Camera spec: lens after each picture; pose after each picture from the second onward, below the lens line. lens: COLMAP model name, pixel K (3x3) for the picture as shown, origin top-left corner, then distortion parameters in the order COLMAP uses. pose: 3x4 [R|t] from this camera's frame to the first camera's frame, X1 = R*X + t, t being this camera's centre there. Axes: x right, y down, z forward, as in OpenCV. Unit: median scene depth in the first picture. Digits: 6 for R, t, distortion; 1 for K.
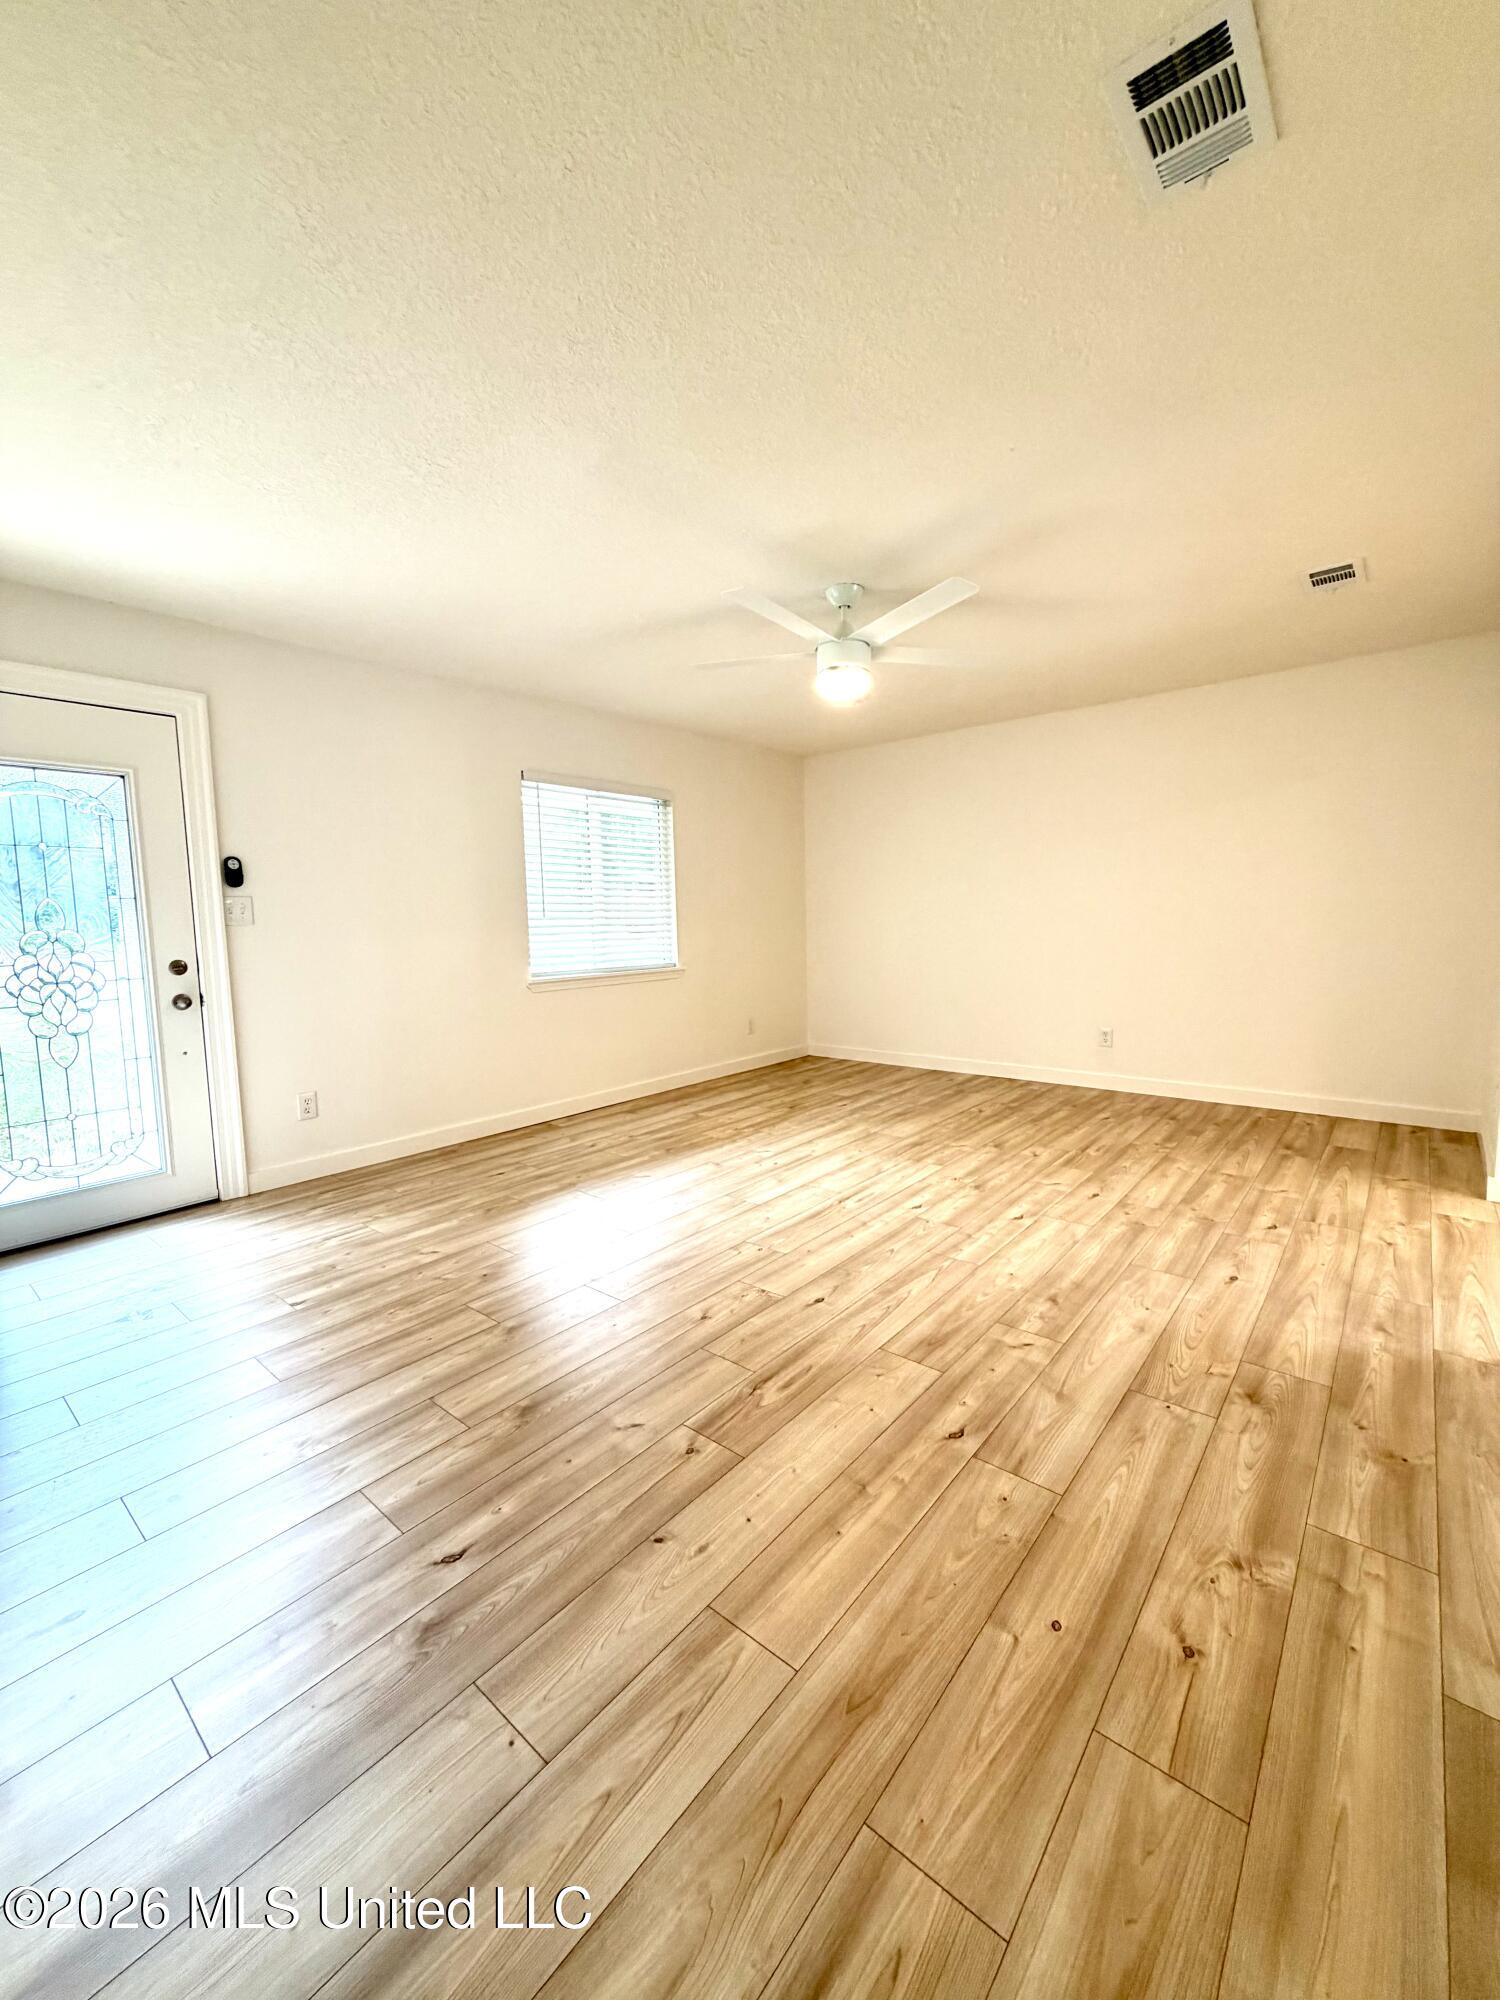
lens RADIAL K [[795.0, 0, 752.6], [0, 795.0, 997.8], [0, 0, 1]] dist [0.000831, -0.000006]
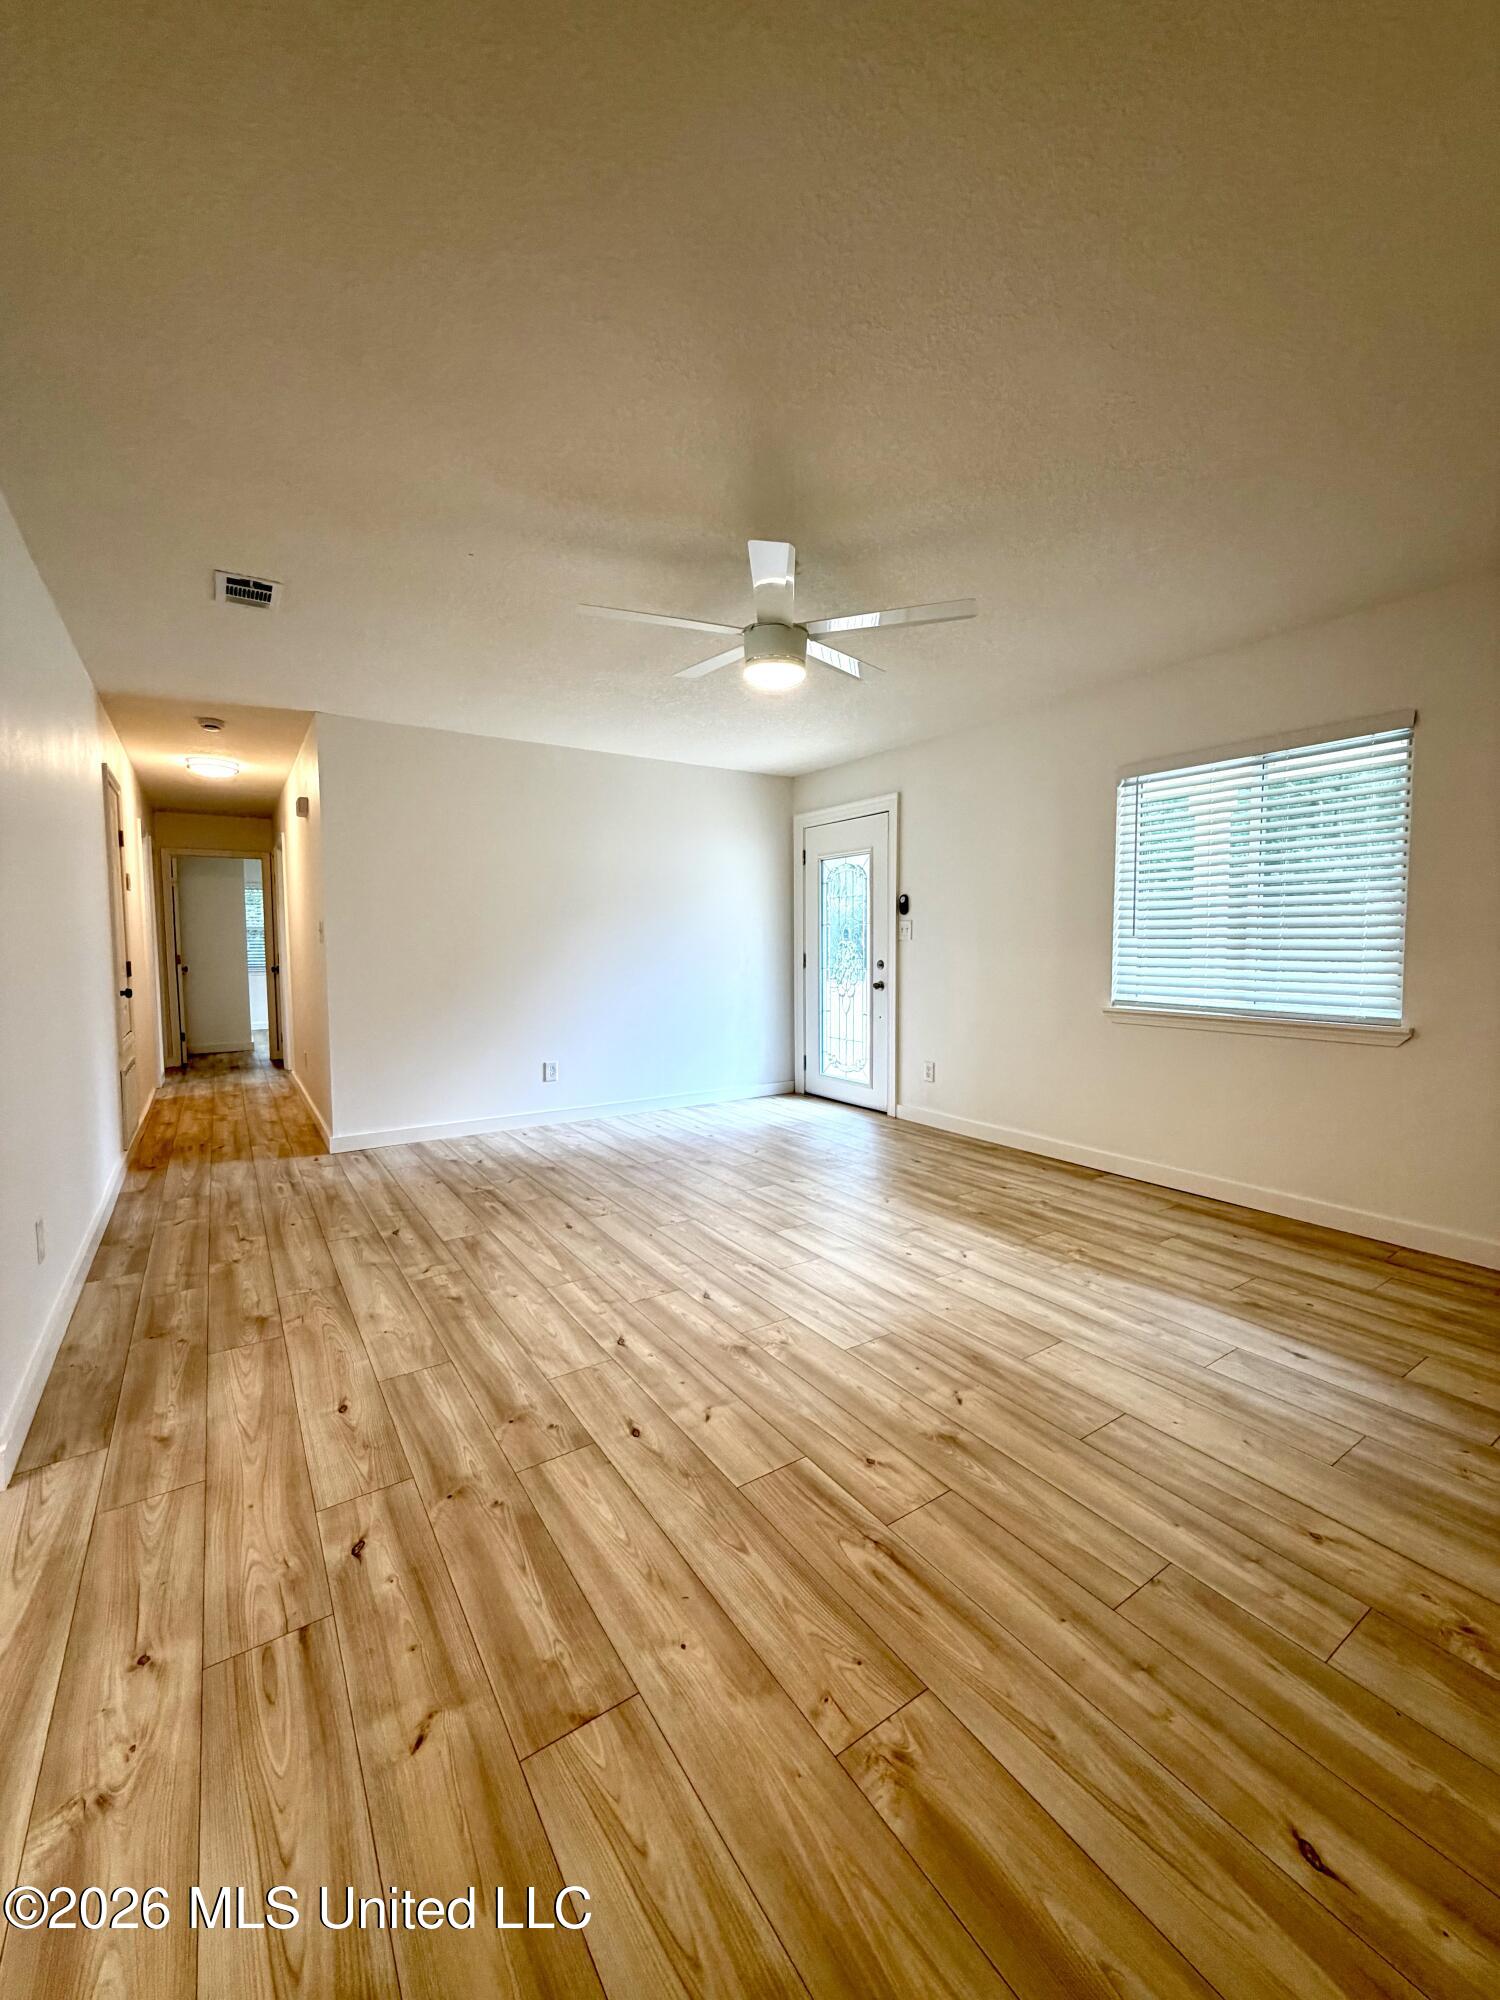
lens RADIAL K [[795.0, 0, 746.0], [0, 795.0, 990.4], [0, 0, 1]] dist [0.000831, -0.000006]
pose [[-0.280312, 0.084093, -0.956218, 1.040737], [-0.084661, 0.990107, 0.111891, -0.162418], [0.956168, 0.112319, -0.270419, 1.326609]]
